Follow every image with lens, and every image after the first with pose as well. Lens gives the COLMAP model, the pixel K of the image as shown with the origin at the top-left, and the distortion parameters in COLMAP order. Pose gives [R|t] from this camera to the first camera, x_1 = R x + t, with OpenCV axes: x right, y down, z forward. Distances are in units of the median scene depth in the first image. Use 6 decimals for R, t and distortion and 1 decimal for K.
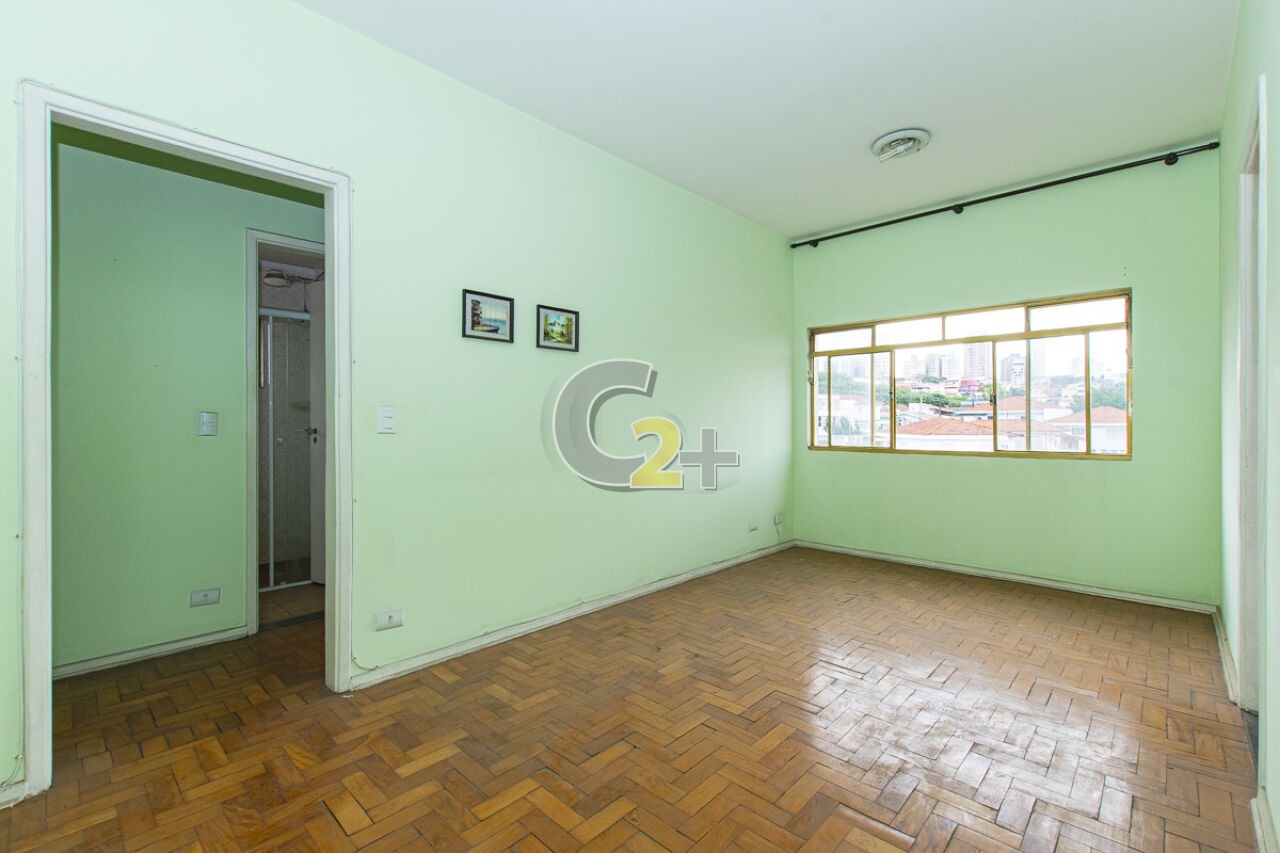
lens RADIAL K [[559.9, 0, 640.0], [0, 559.9, 423.4], [0, 0, 1]] dist [0.002418, -0.000243]
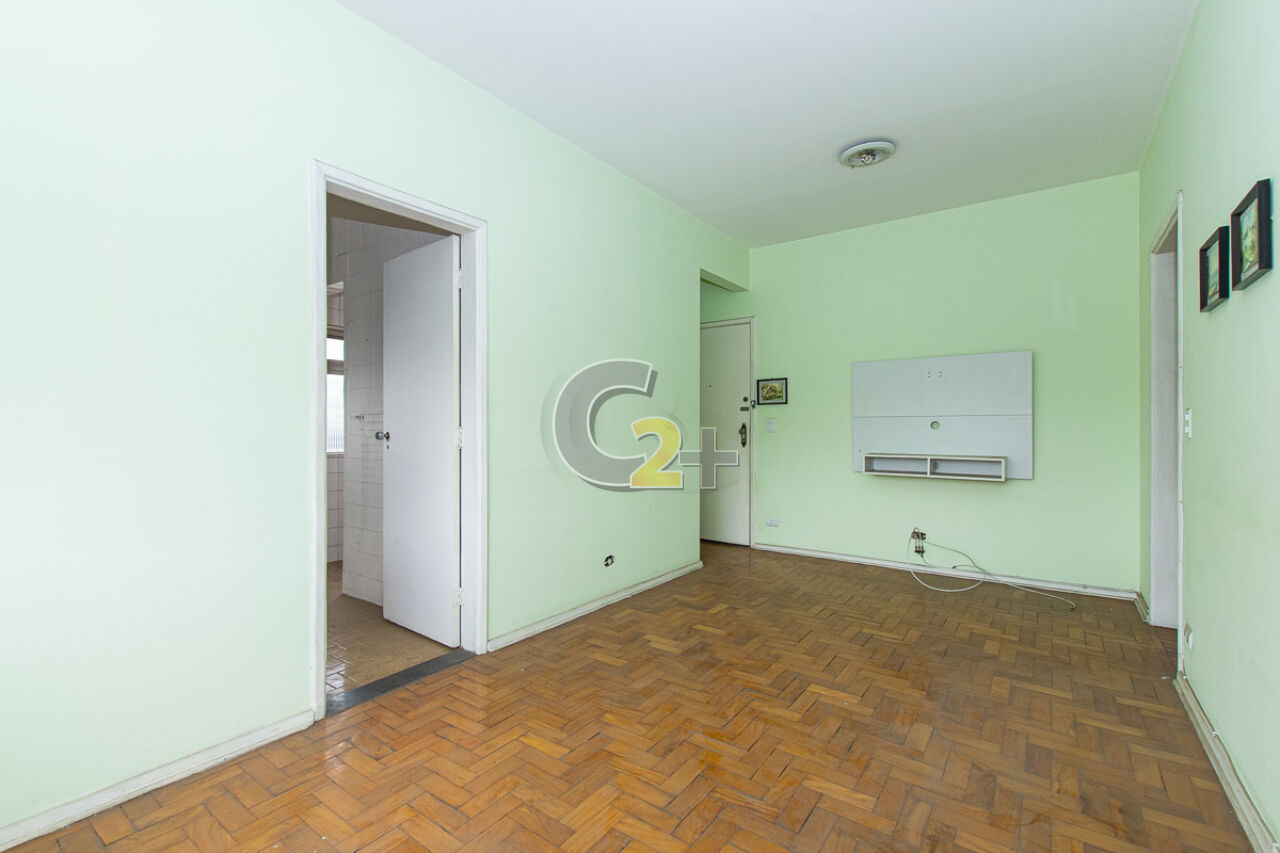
lens RADIAL K [[559.9, 0, 640.4], [0, 559.9, 425.2], [0, 0, 1]] dist [0.002418, -0.000243]
pose [[-0.991901, -0.000697, -0.127015, 0.567585], [-0.000801, 0.999999, 0.000772, 0.000566], [0.127014, 0.000868, -0.991901, 1.782587]]
